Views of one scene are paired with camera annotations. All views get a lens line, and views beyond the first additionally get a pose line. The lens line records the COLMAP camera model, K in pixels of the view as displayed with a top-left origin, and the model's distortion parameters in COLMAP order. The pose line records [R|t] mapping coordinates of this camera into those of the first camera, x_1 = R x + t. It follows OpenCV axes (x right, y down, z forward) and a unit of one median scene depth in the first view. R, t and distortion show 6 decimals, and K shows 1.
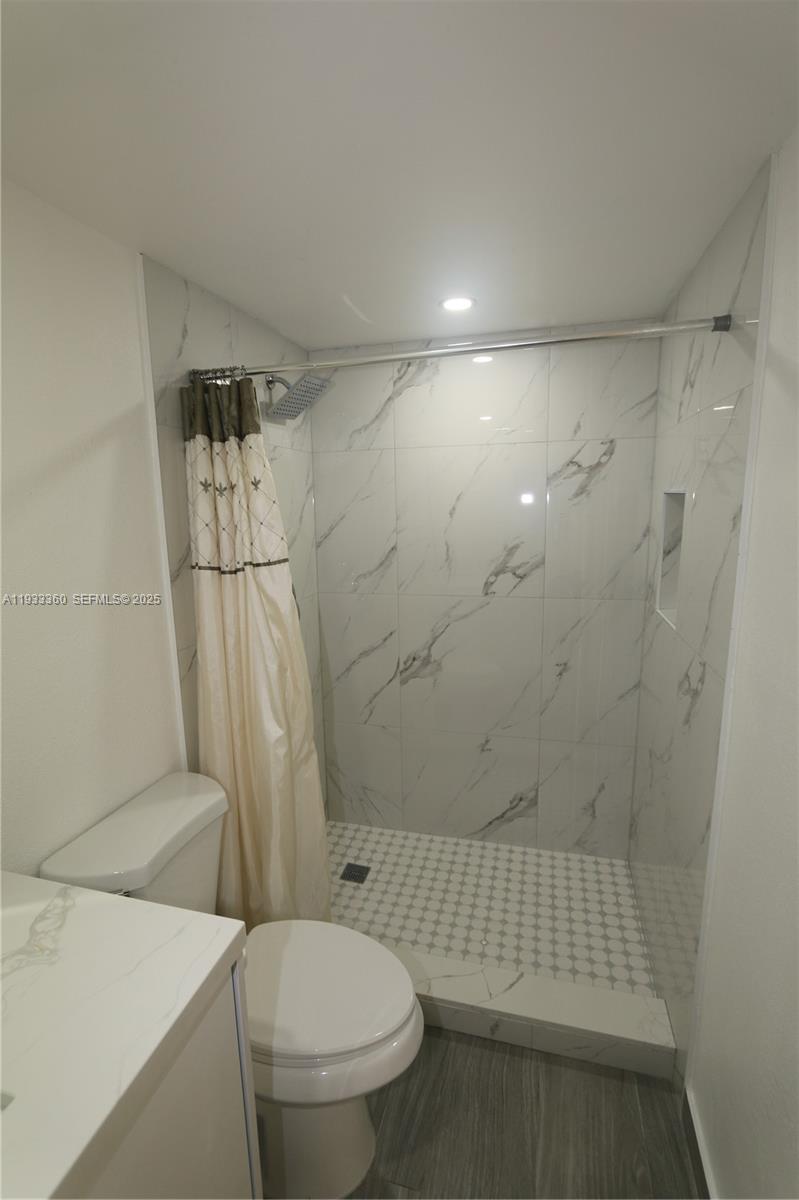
lens RADIAL K [[553.2, 0, 395.5], [0, 553.2, 605.6], [0, 0, 1]] dist [-0.018478, 0.003367]
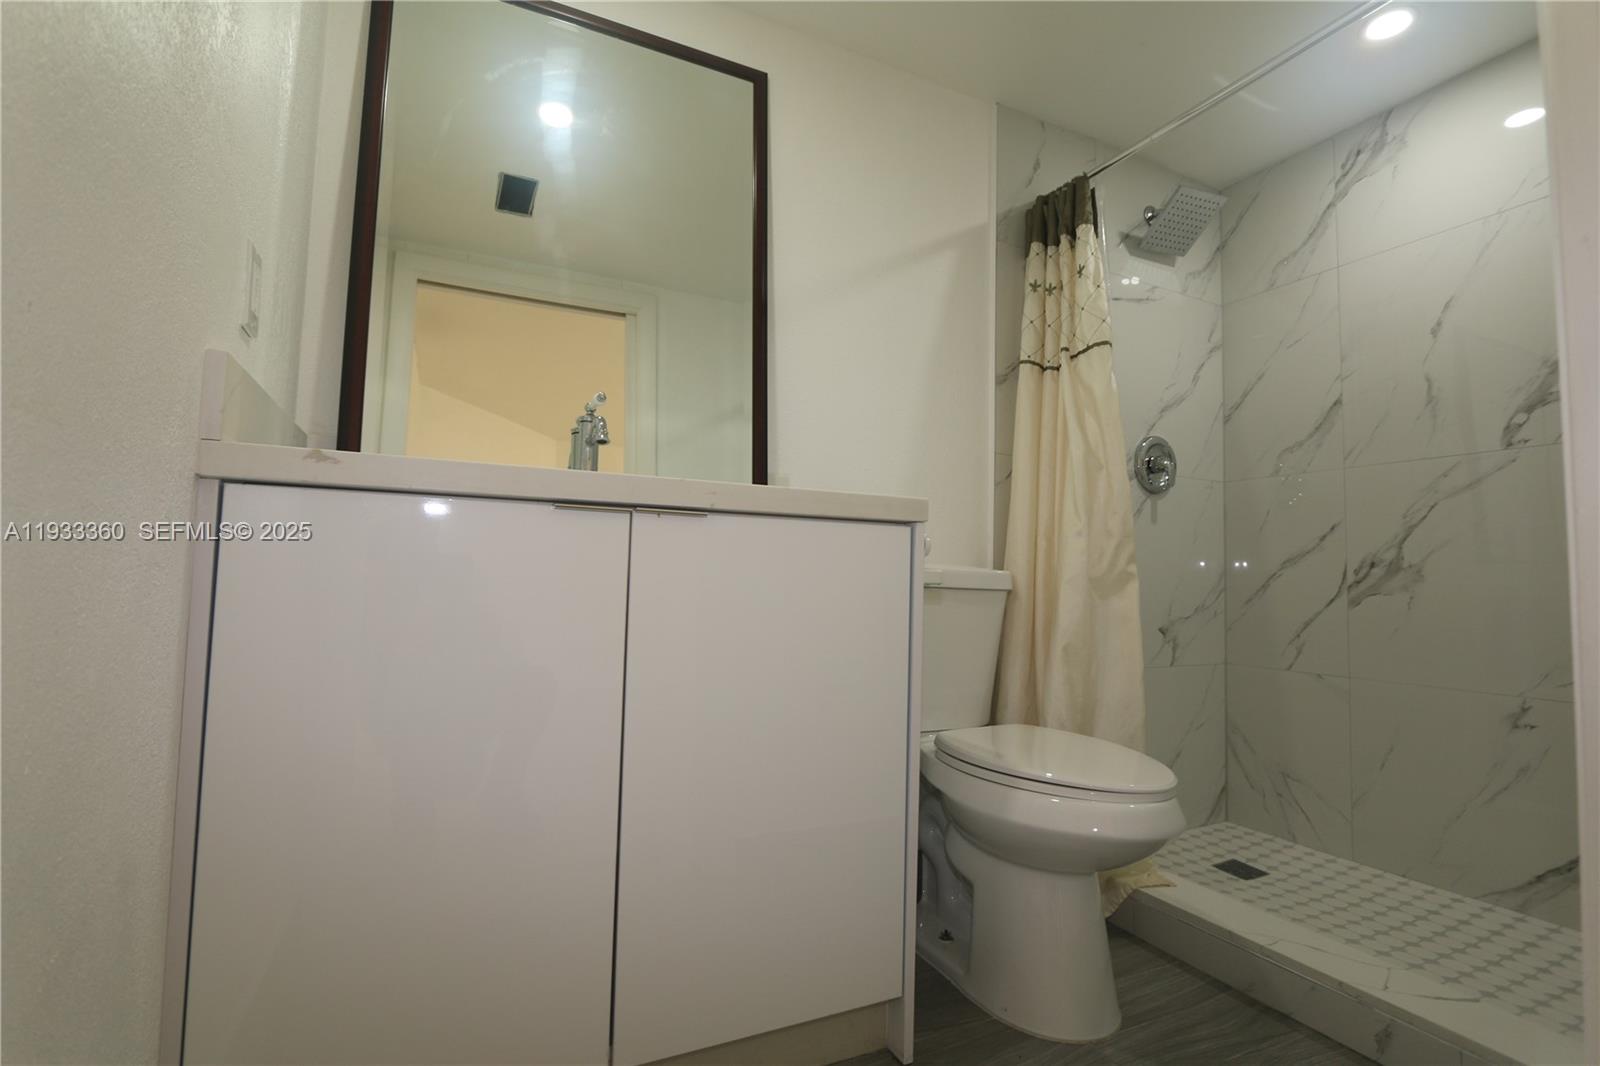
lens RADIAL K [[737.6, 0, 798.1], [0, 737.6, 531.9], [0, 0, 1]] dist [-0.018478, 0.003367]
pose [[0.660726, -0.010865, -0.750549, 0.248450], [-0.175071, 0.970088, -0.168162, 0.343945], [0.729926, 0.242509, 0.639060, -0.050690]]
